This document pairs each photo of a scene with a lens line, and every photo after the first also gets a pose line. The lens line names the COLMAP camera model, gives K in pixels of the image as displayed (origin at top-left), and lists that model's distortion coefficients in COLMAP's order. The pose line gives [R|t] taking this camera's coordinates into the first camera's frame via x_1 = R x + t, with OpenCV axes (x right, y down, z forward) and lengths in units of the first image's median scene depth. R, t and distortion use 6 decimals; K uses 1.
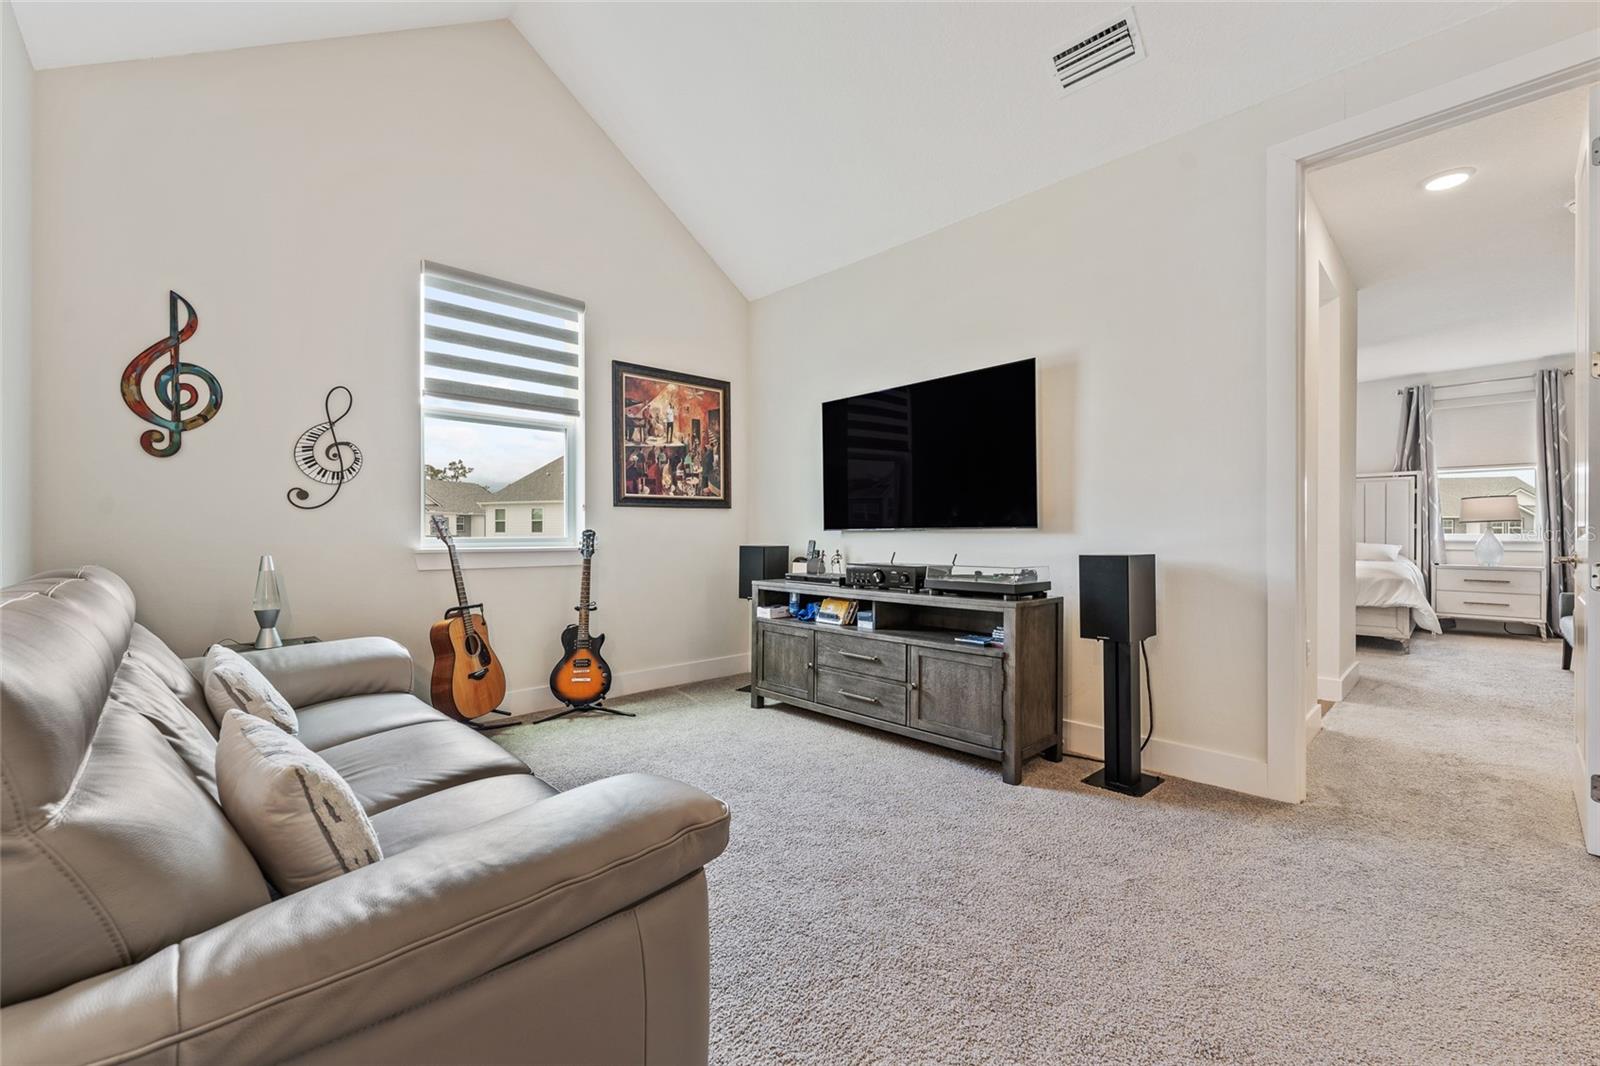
lens RADIAL K [[647.5, 0, 805.1], [0, 647.5, 530.9], [0, 0, 1]] dist [-0.002610, -0.000226]
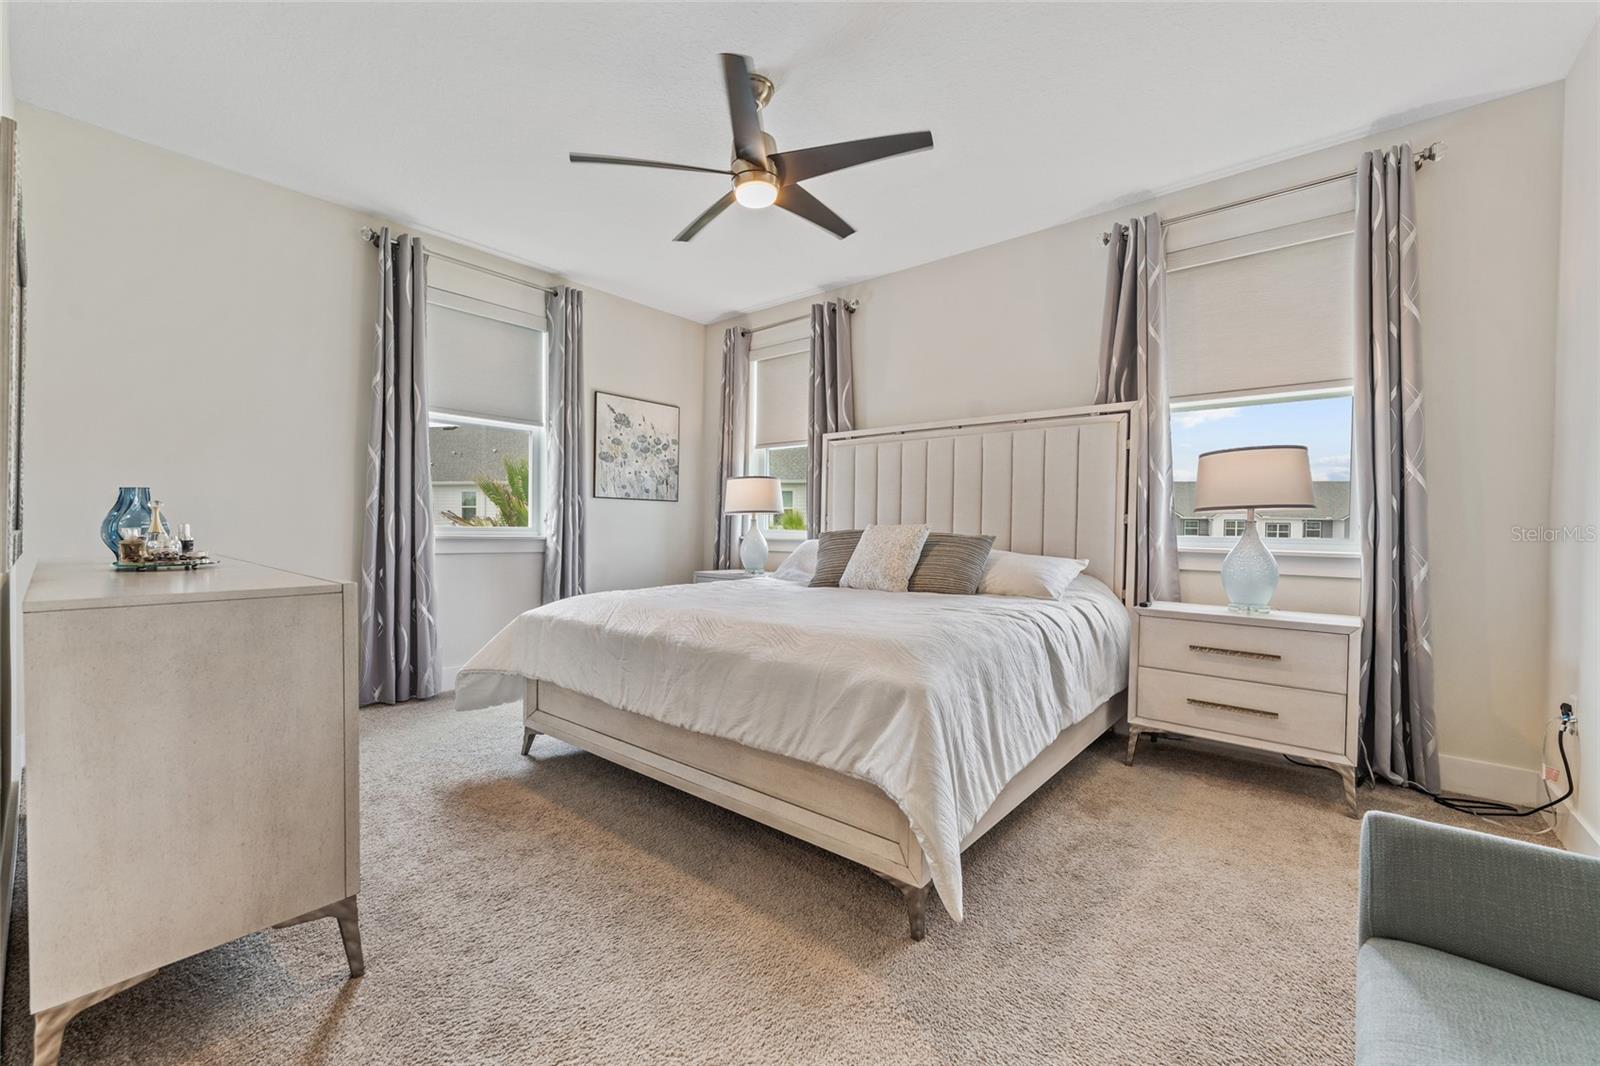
lens RADIAL K [[647.5, 0, 801.1], [0, 647.5, 532.8], [0, 0, 1]] dist [-0.002610, -0.000226]
pose [[0.993478, 0.016005, 0.112897, 0.723642], [-0.017272, 0.999798, 0.010256, 0.002415], [-0.112710, -0.012139, 0.993554, 0.614081]]
